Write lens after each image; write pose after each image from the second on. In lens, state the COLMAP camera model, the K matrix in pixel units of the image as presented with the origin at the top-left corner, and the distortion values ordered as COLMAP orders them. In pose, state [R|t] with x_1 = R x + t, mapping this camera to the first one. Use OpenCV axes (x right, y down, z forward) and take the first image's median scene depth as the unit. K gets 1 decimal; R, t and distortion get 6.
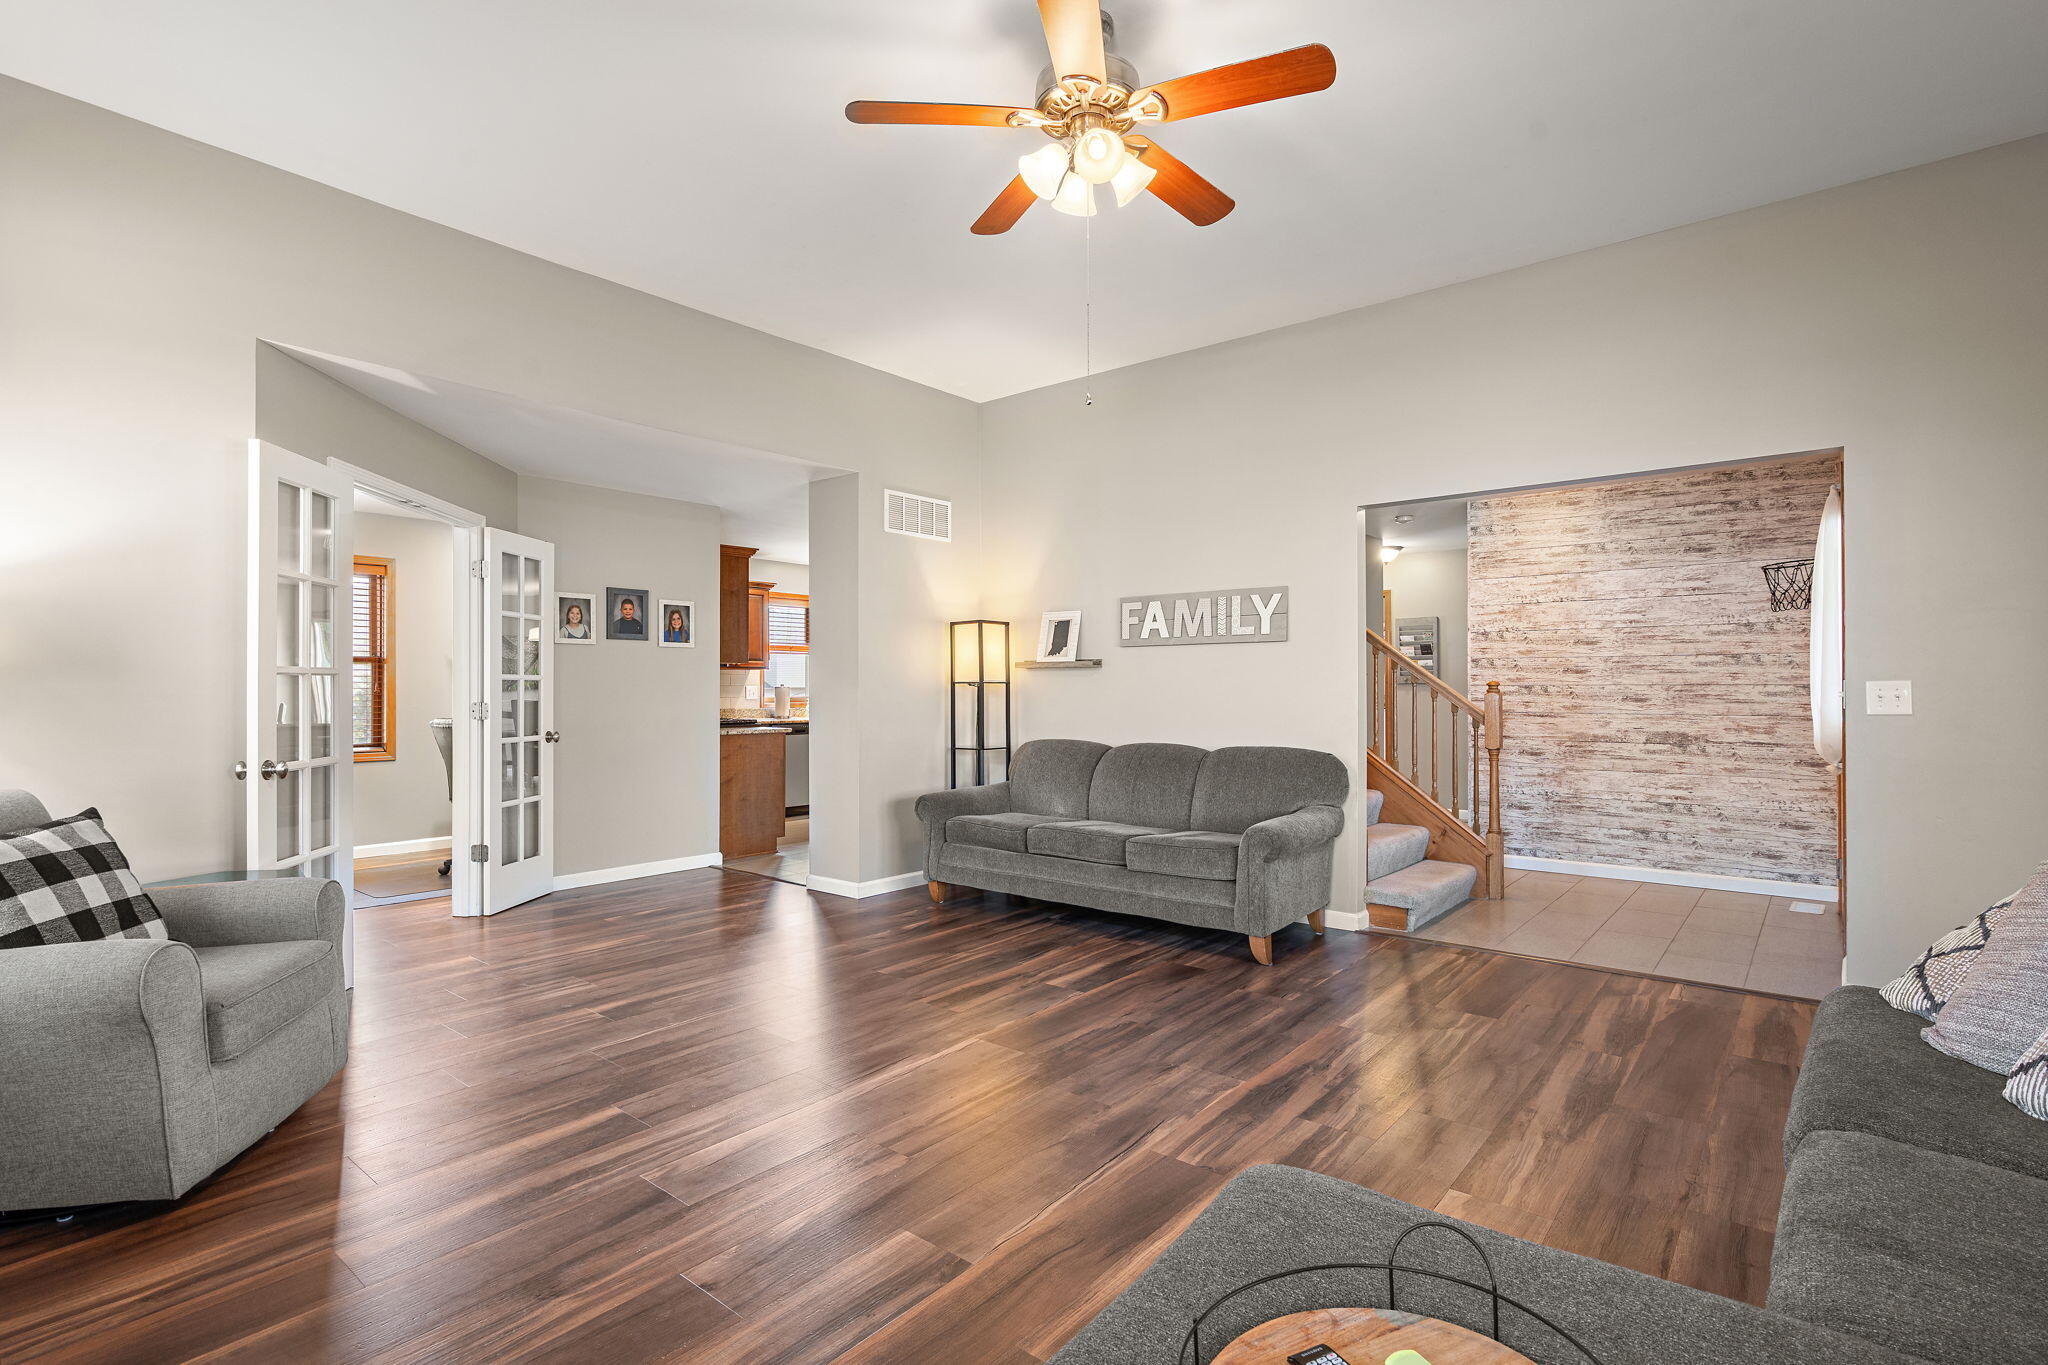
lens RADIAL K [[941.0, 0, 1024.0], [0, 941.0, 682.5], [0, 0, 1]] dist [-0.001503, 0.004222]
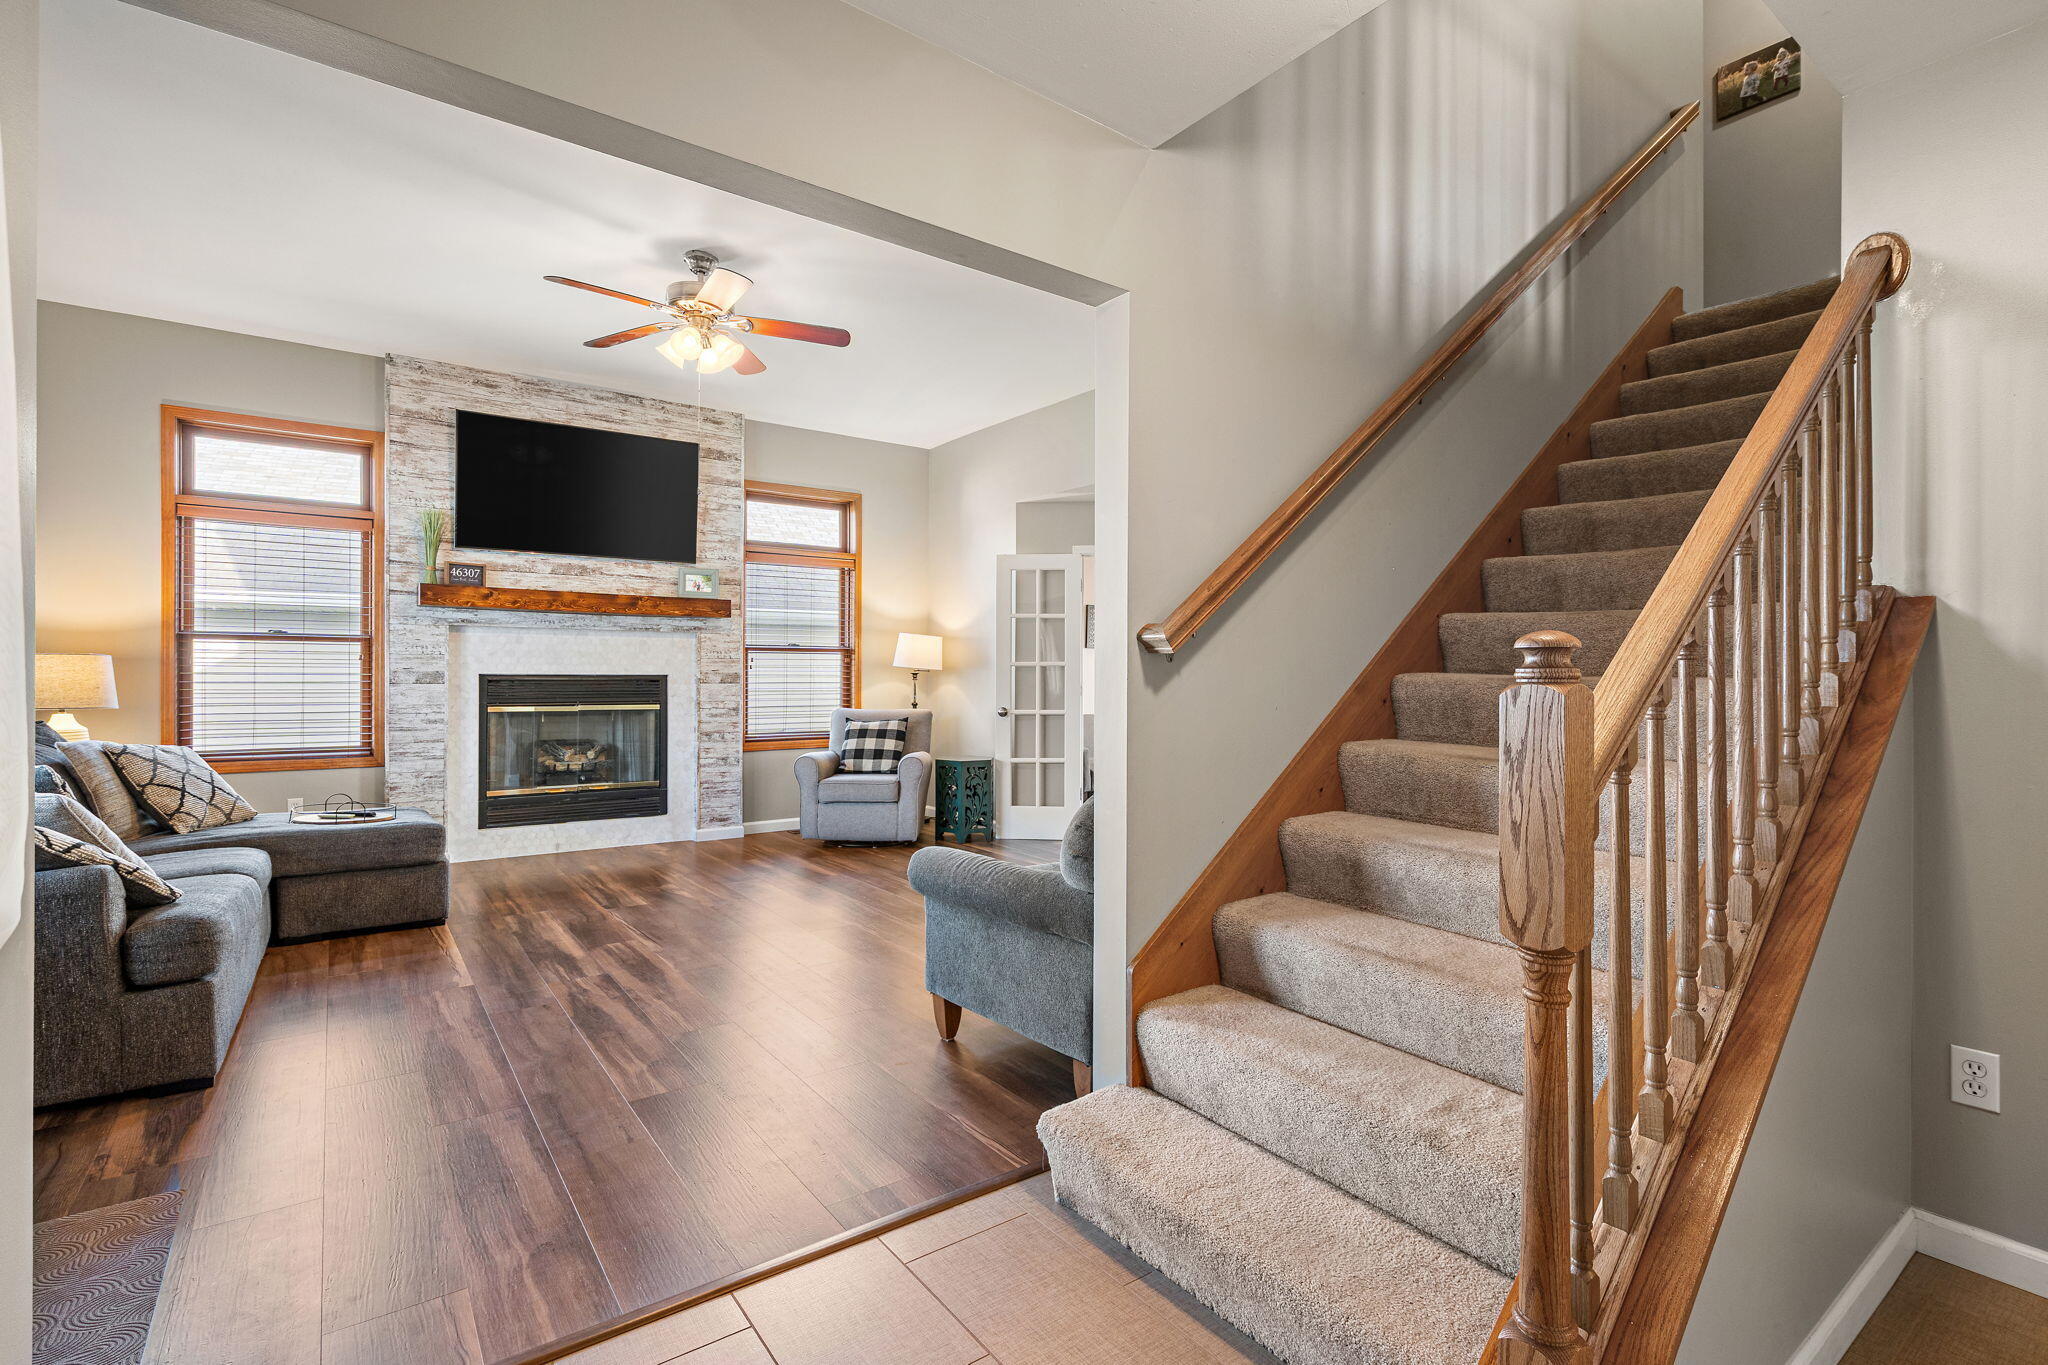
lens RADIAL K [[941.0, 0, 1024.0], [0, 941.0, 682.5], [0, 0, 1]] dist [-0.001503, 0.004222]
pose [[-0.230063, 0.001381, -0.973175, 1.167994], [-0.000378, 0.999999, 0.001509, 0.023557], [0.973176, 0.000715, -0.230062, 1.491398]]
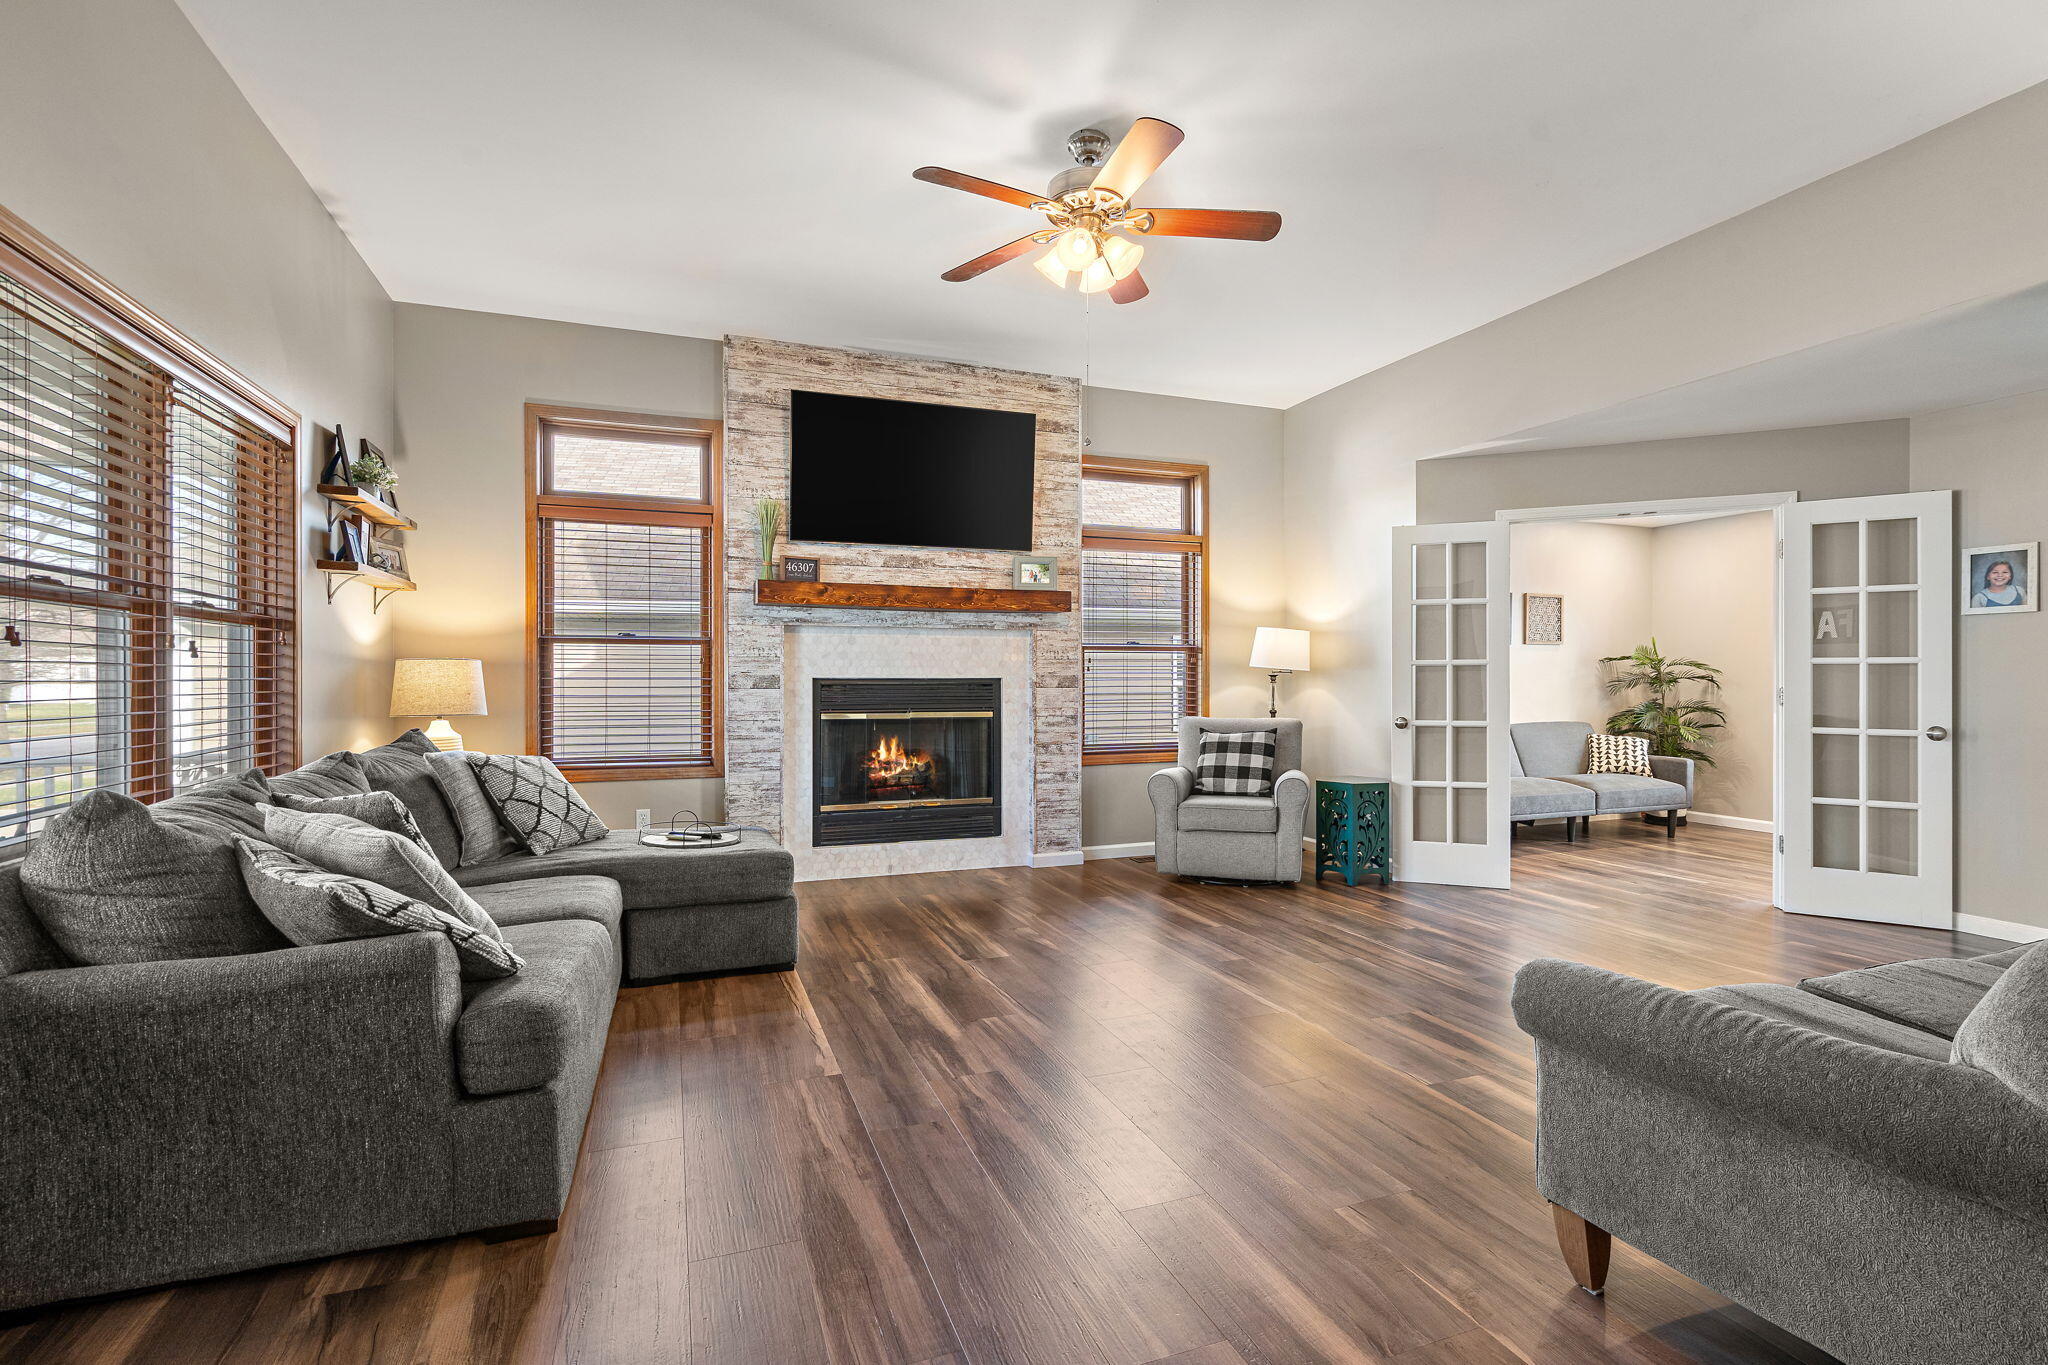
lens RADIAL K [[944.4, 0, 1034.6], [0, 944.4, 690.0], [0, 0, 1]] dist [-0.015756, 0.017203]
pose [[-0.473823, 0.006723, -0.880594, 0.934472], [0.002309, 0.999977, 0.006392, 0.021897], [0.880617, 0.000995, -0.473828, 1.195443]]
